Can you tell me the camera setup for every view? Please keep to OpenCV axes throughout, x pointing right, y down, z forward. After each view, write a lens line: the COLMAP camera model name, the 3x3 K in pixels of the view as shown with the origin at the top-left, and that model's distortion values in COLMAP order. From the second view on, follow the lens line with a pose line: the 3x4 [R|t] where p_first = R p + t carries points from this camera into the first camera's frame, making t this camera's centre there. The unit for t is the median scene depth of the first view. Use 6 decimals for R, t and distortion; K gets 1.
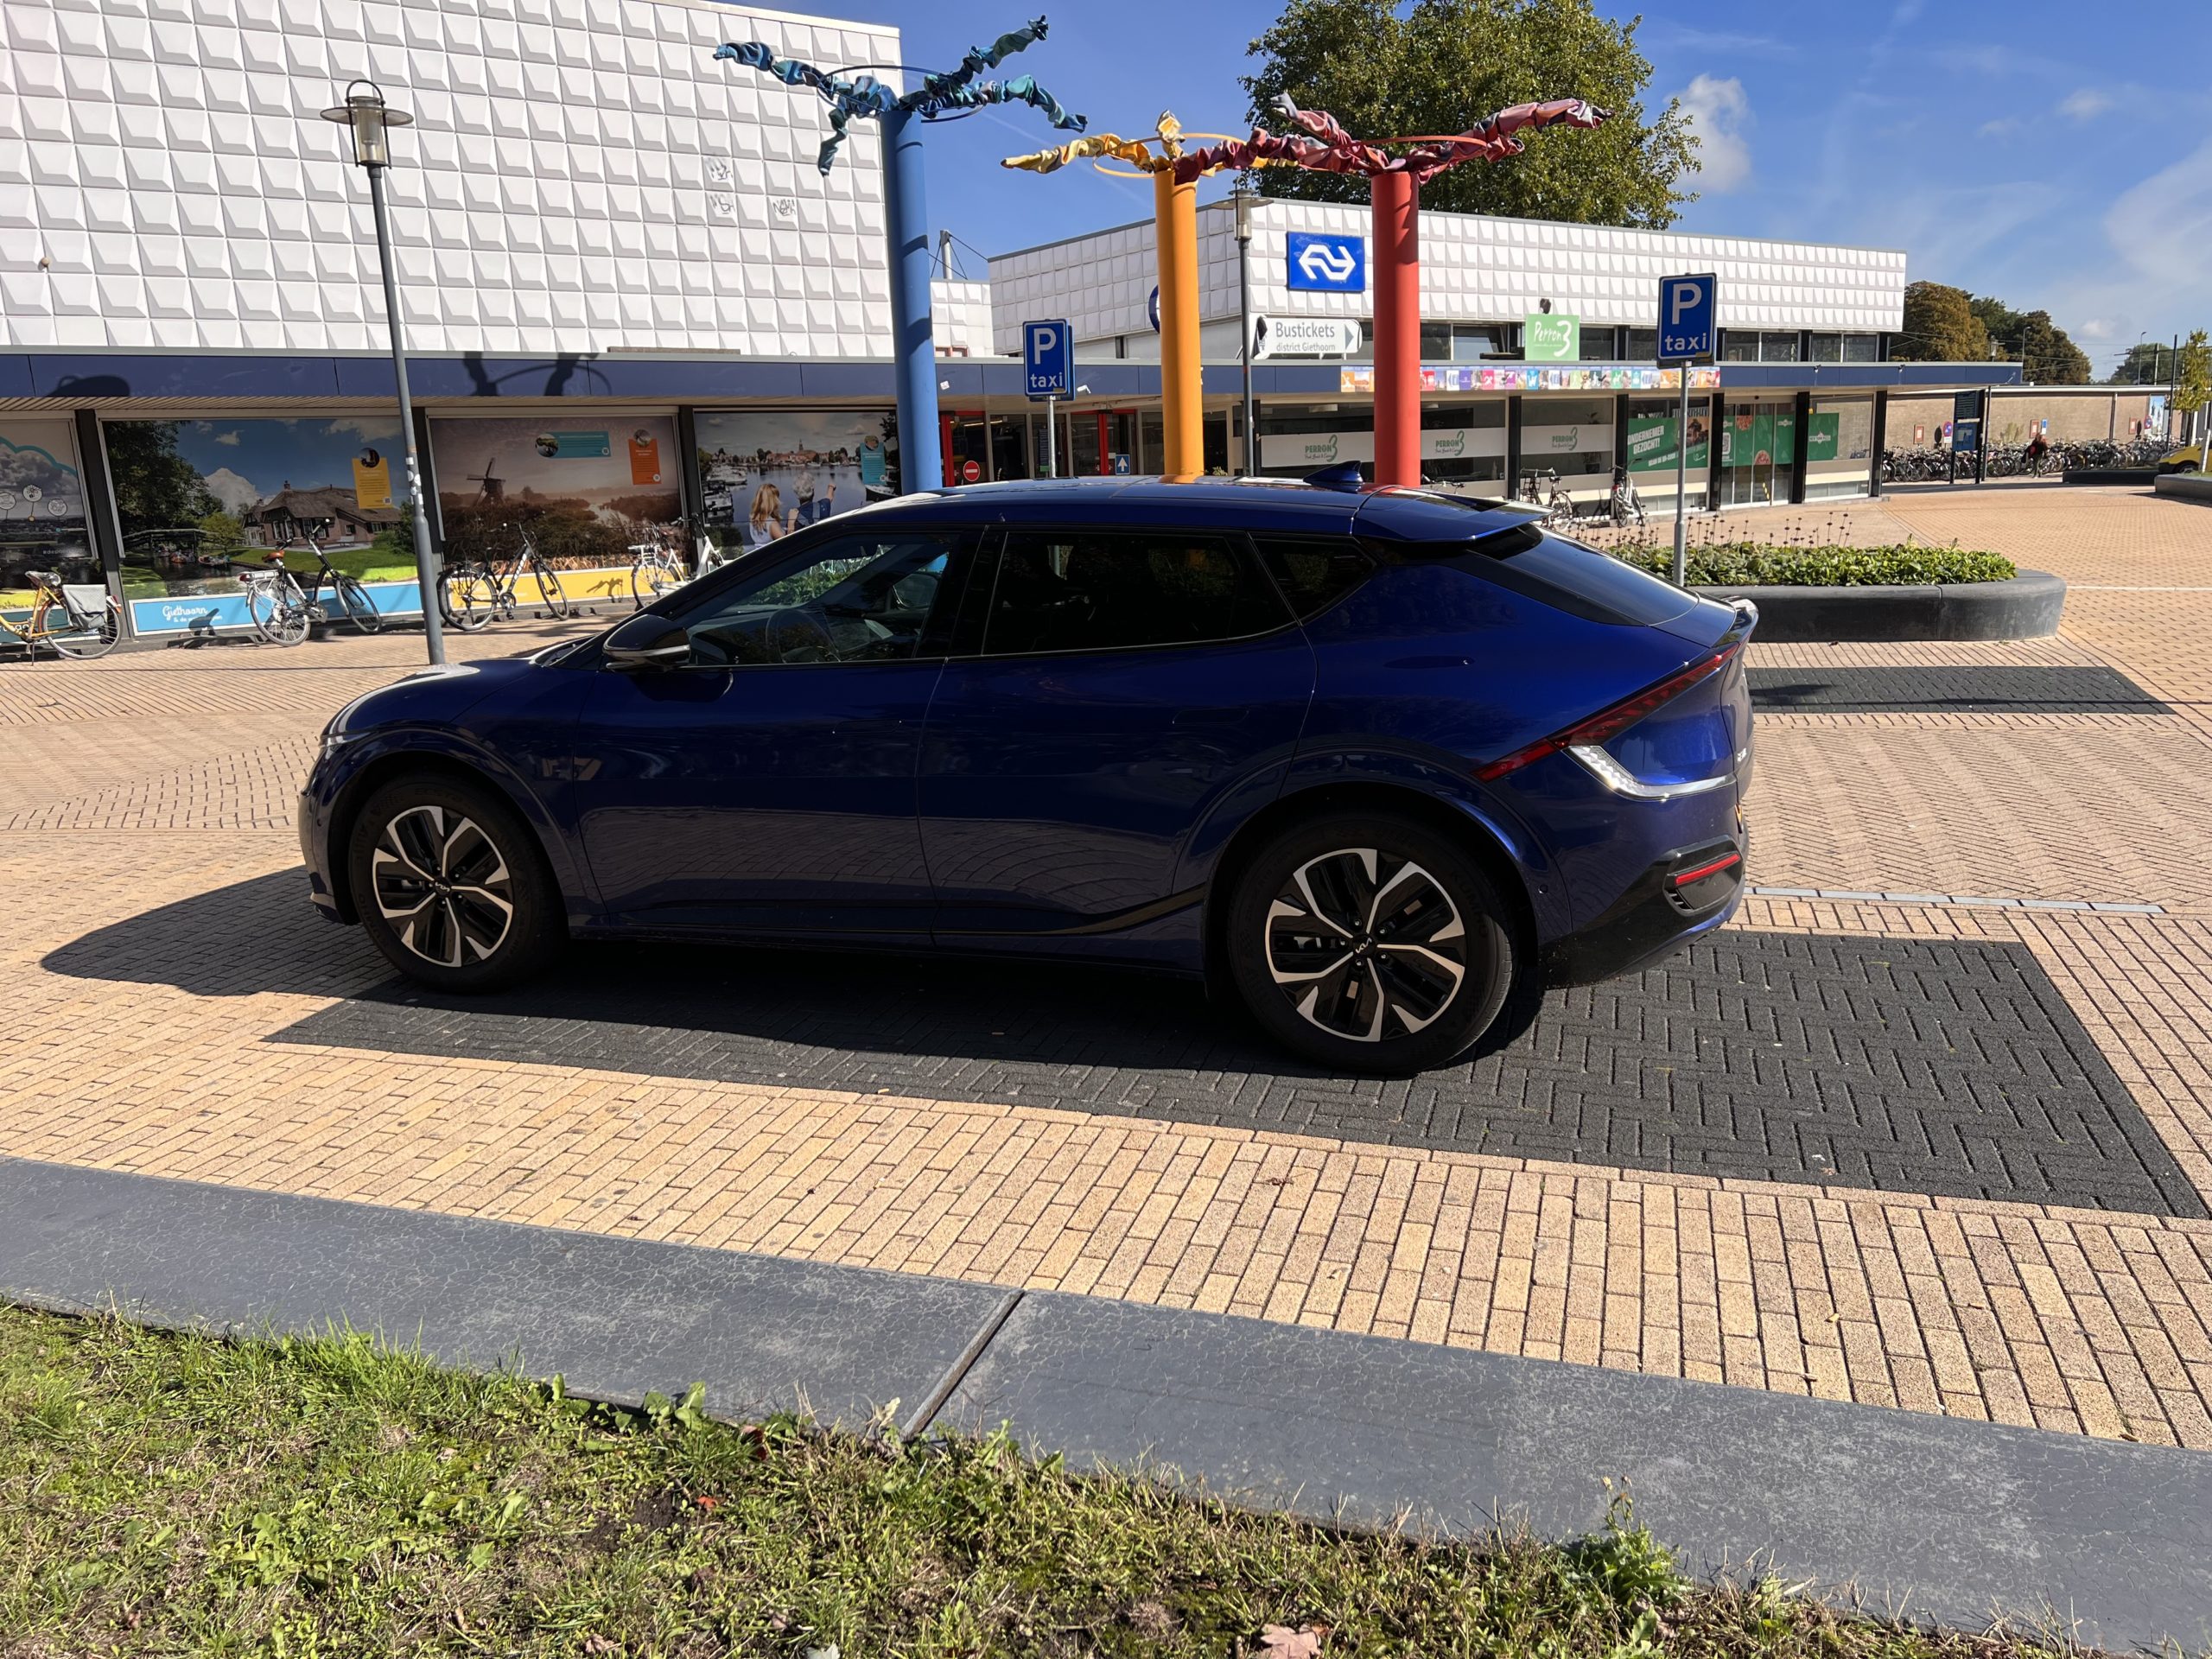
lens RADIAL K [[1654.6, 0, 1101.9], [0, 1654.6, 838.3], [0, 0, 1]] dist [0.055241, -0.059827]
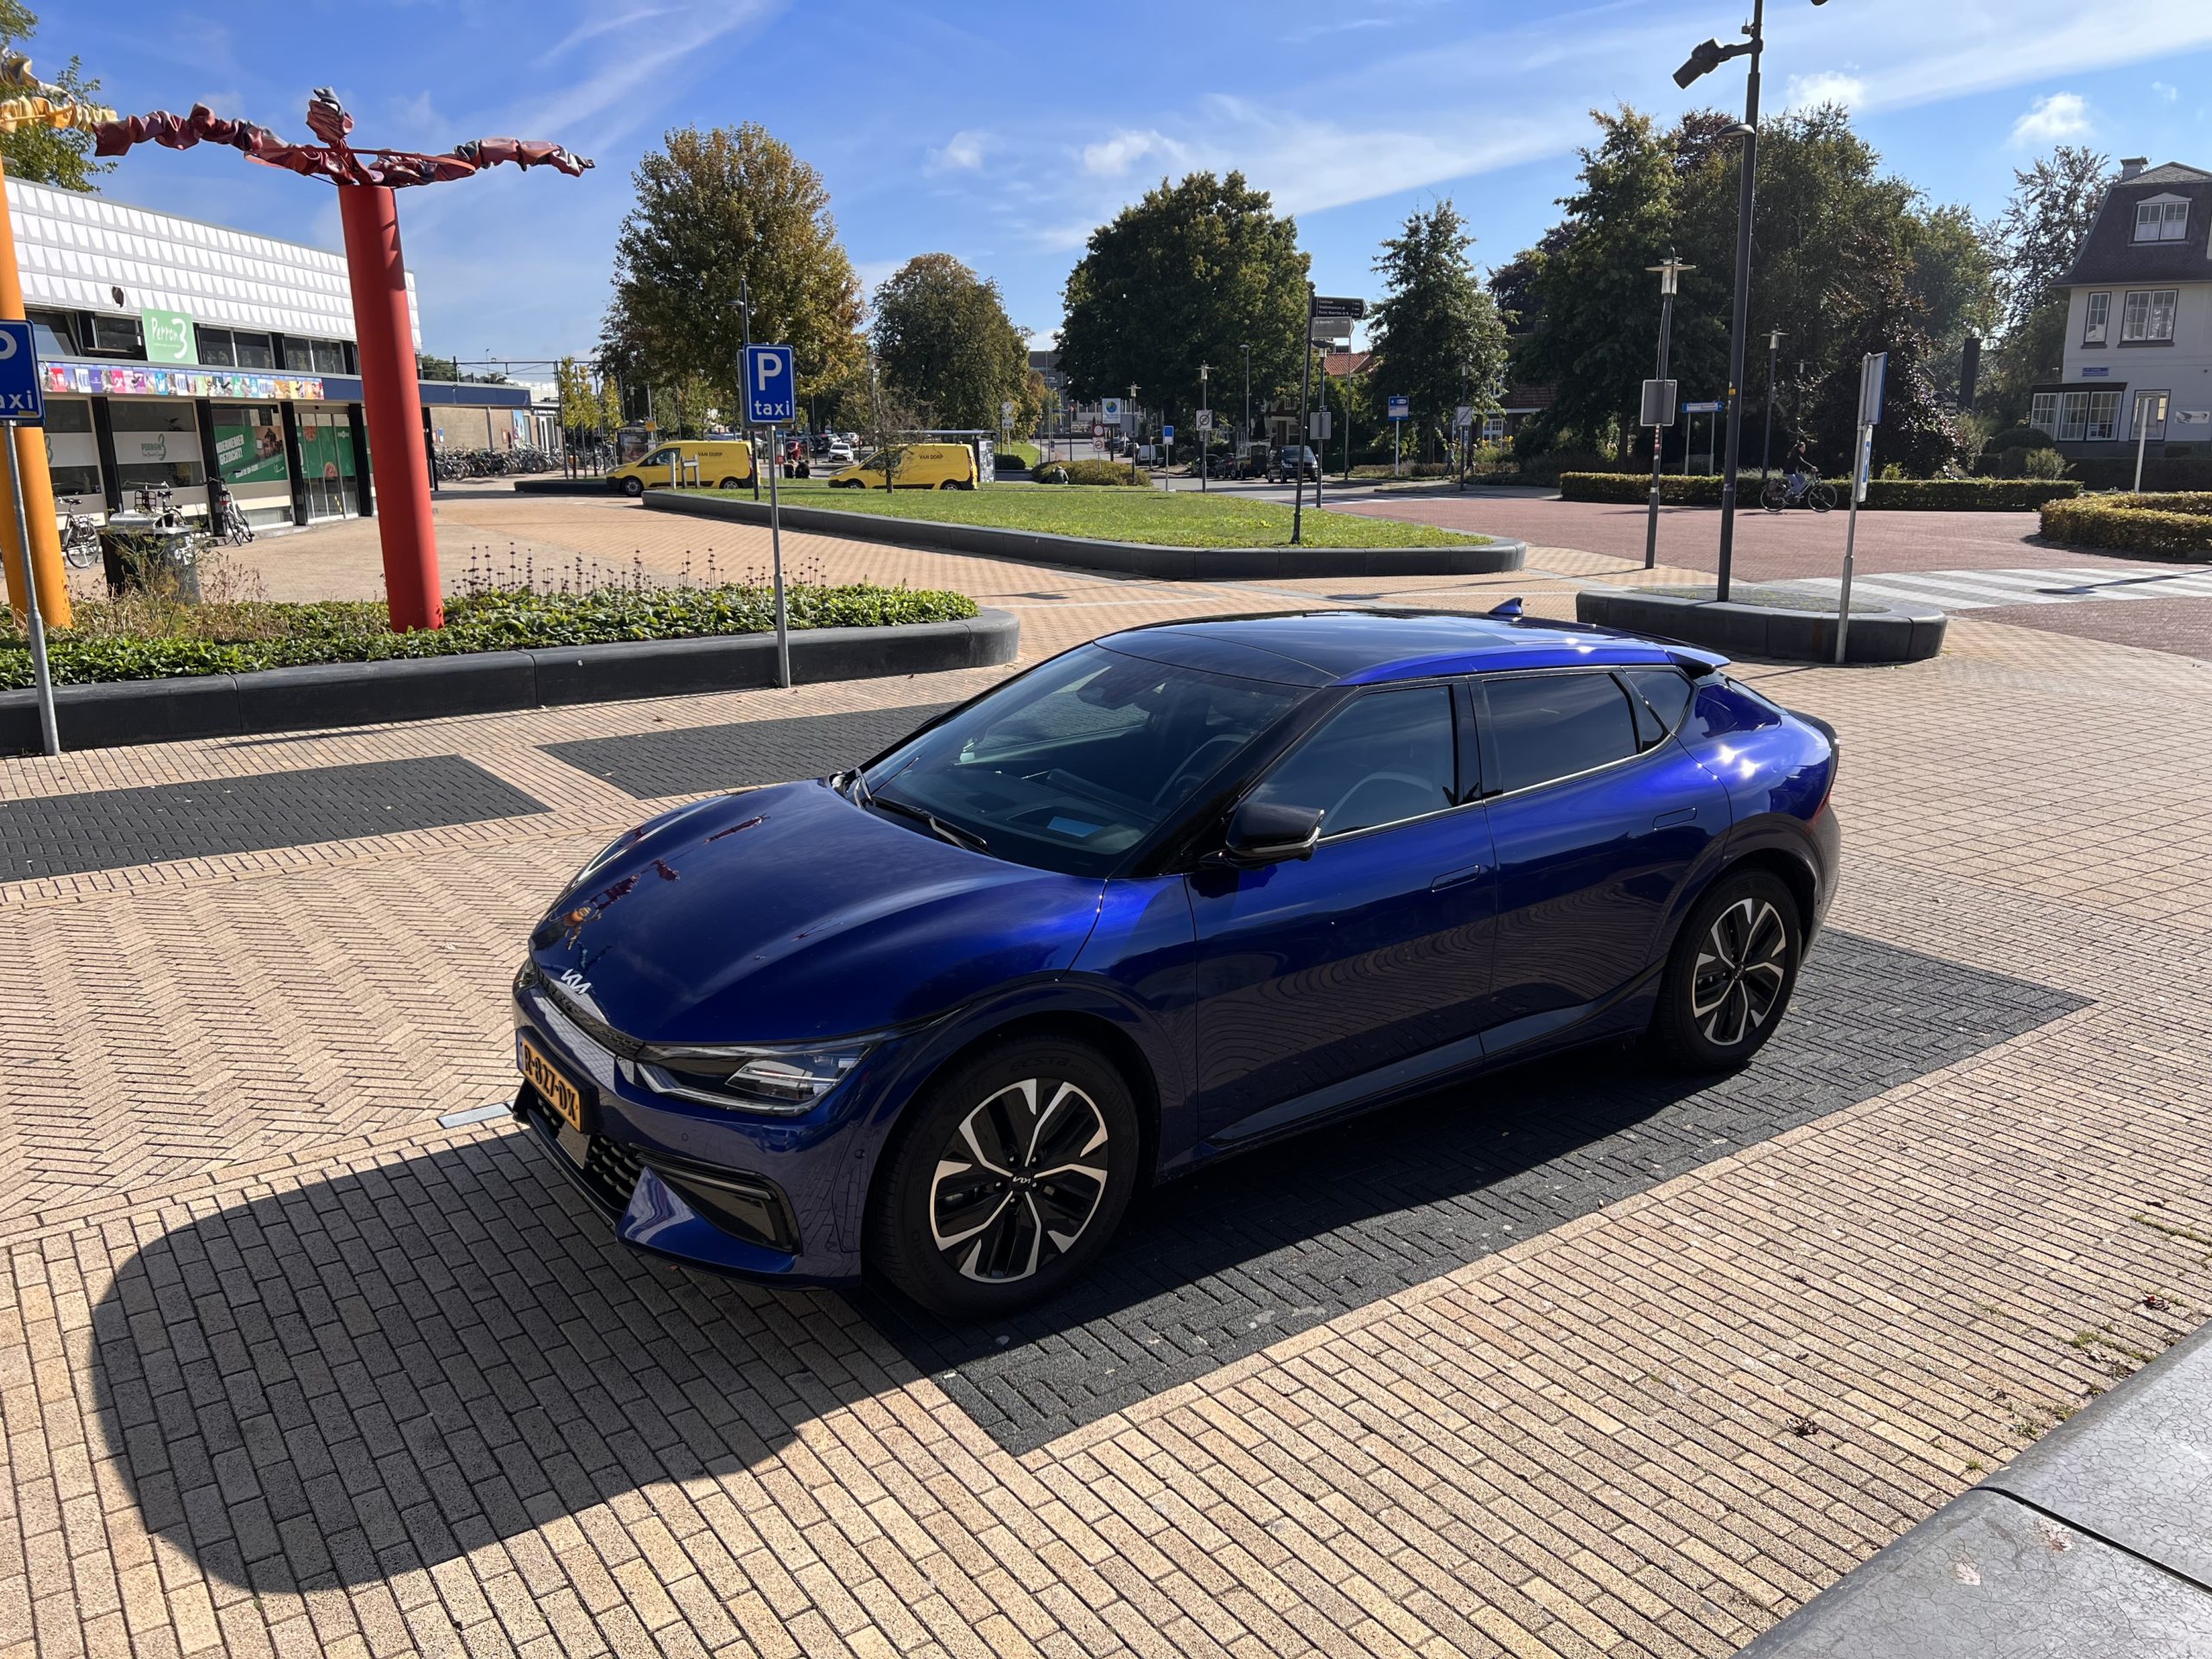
lens RADIAL K [[1653.6, 0, 1127.3], [0, 1653.6, 815.5], [0, 0, 1]] dist [0.049125, -0.050422]
pose [[0.582465, -0.148875, 0.799106, -0.309749], [0.154999, 0.985389, 0.070602, -0.060332], [-0.797941, 0.082737, 0.597030, 0.154257]]
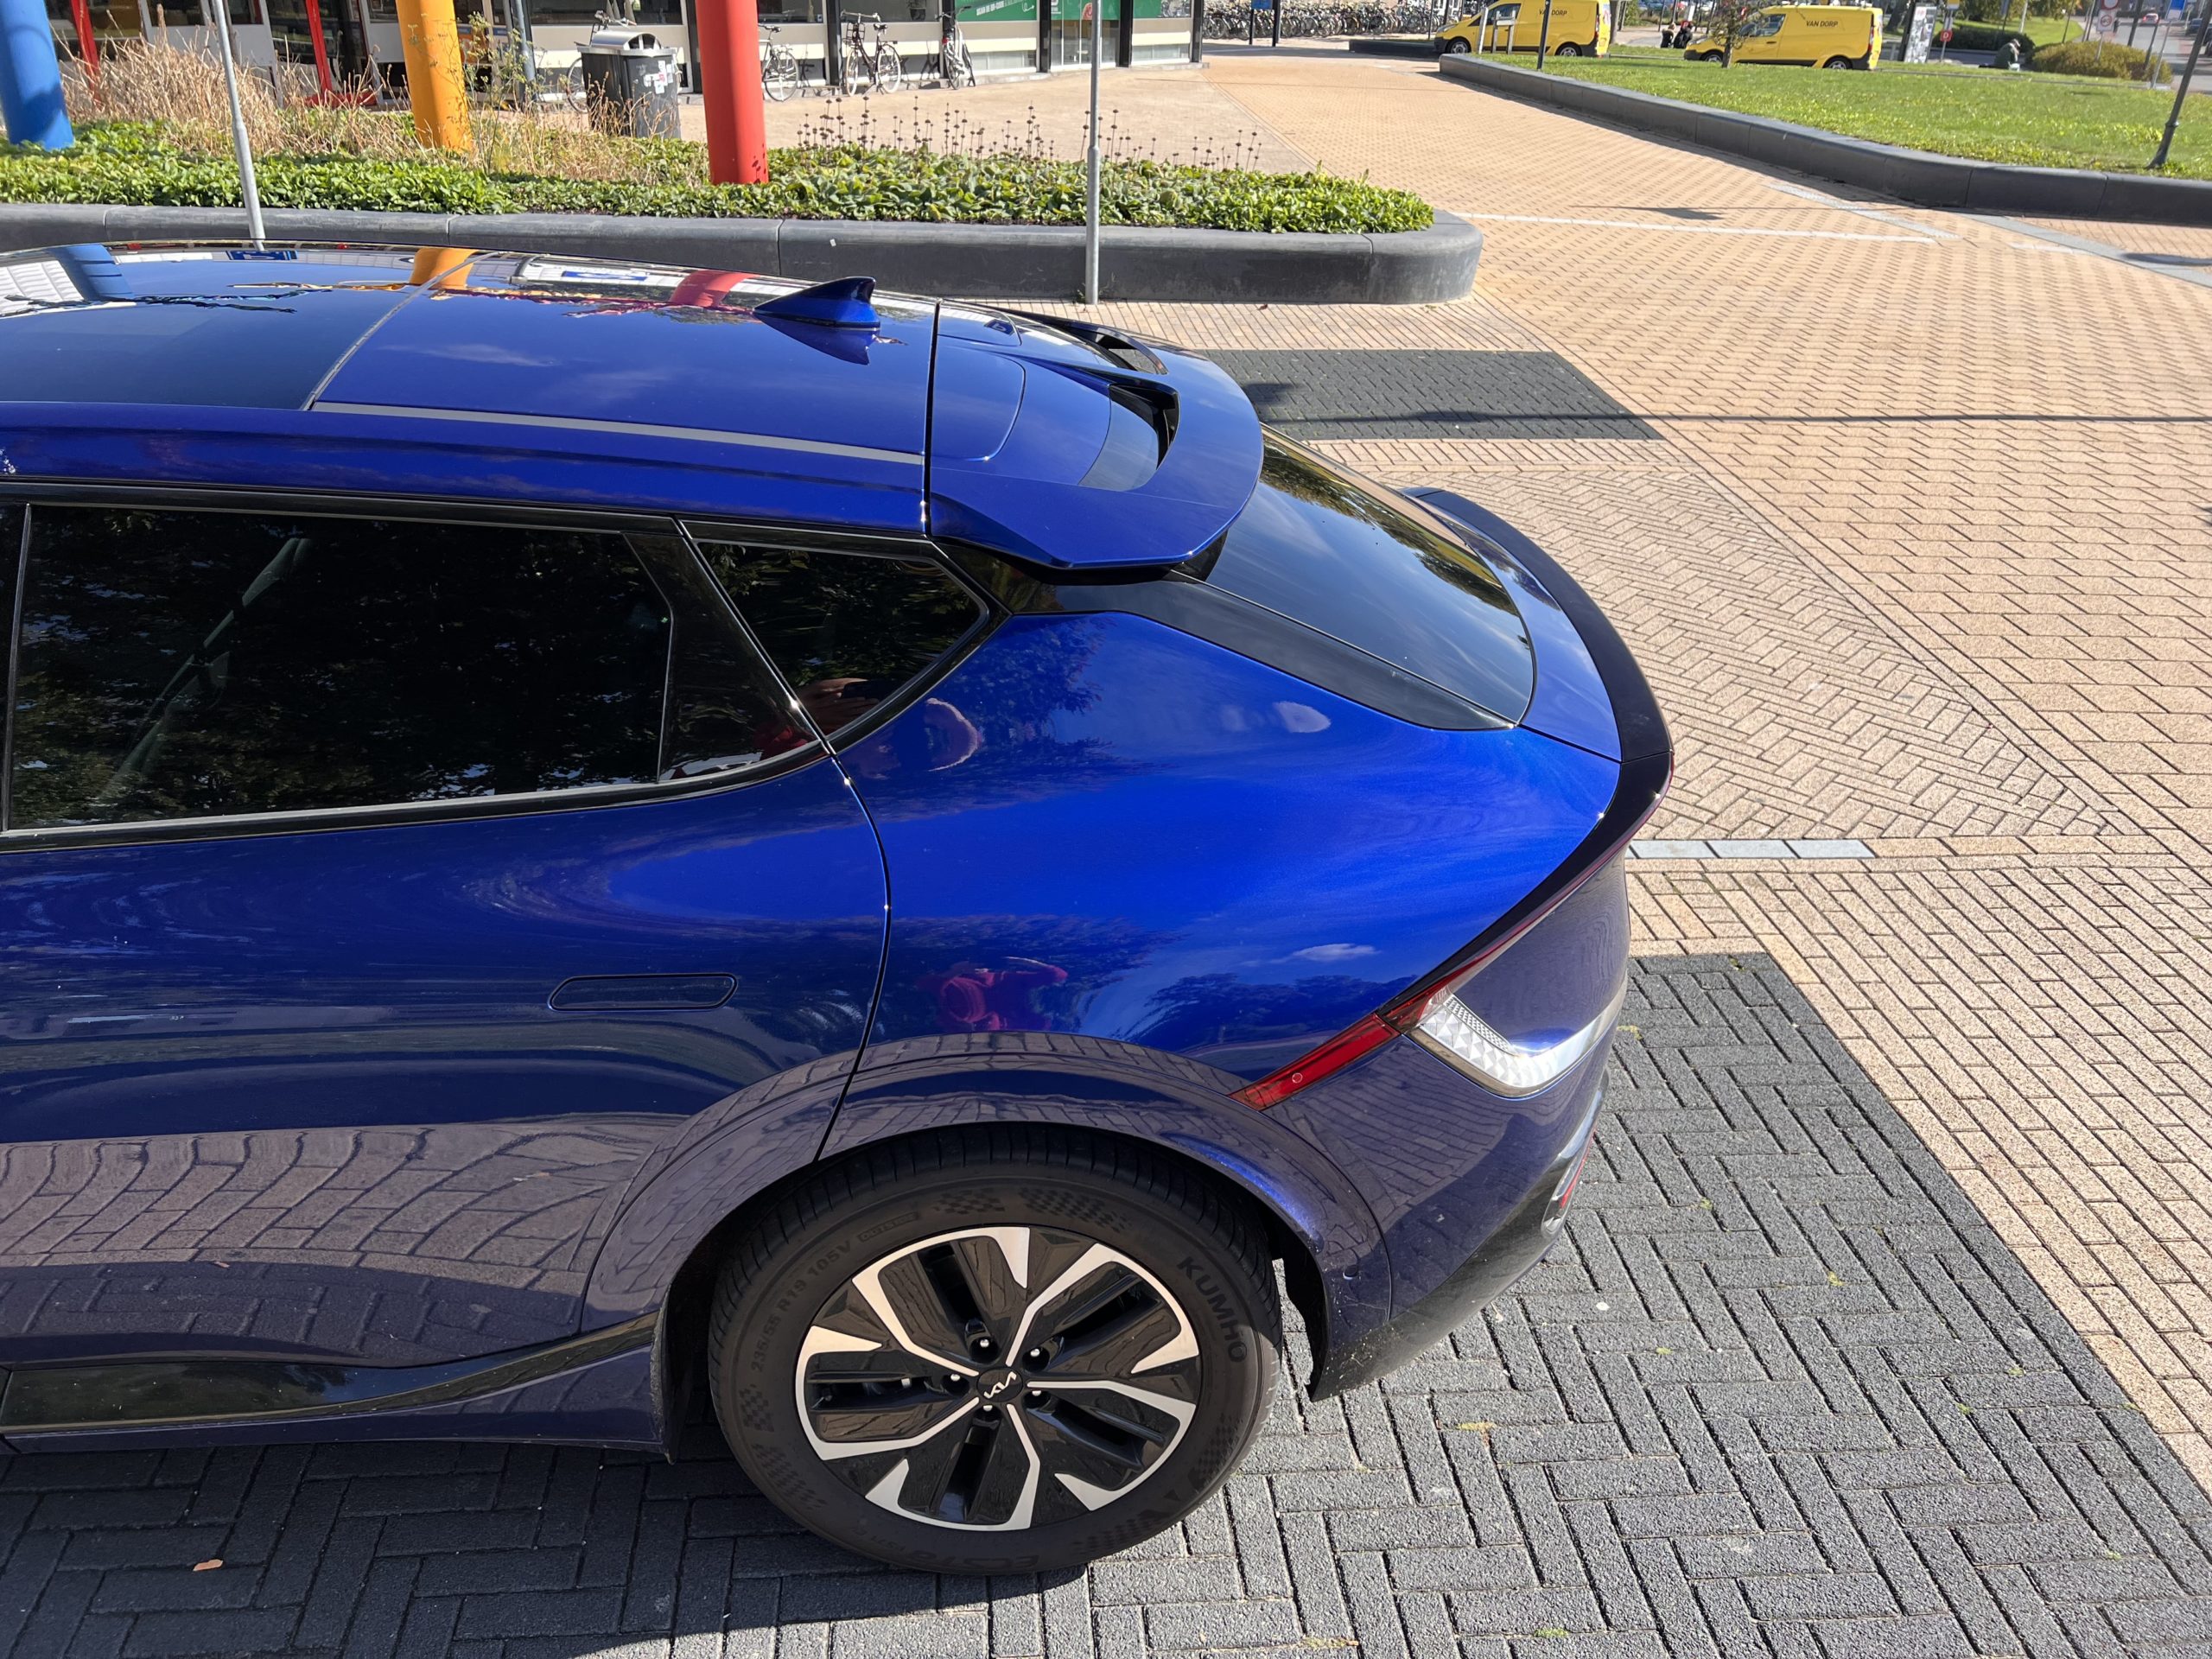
lens RADIAL K [[1660.5, 0, 1098.9], [0, 1660.5, 836.5], [0, 0, 1]] dist [0.041875, -0.042712]
pose [[0.920778, -0.119404, 0.371362, 0.005256], [0.021001, 0.965794, 0.258460, -0.058713], [-0.389520, -0.230185, 0.891790, 0.153123]]
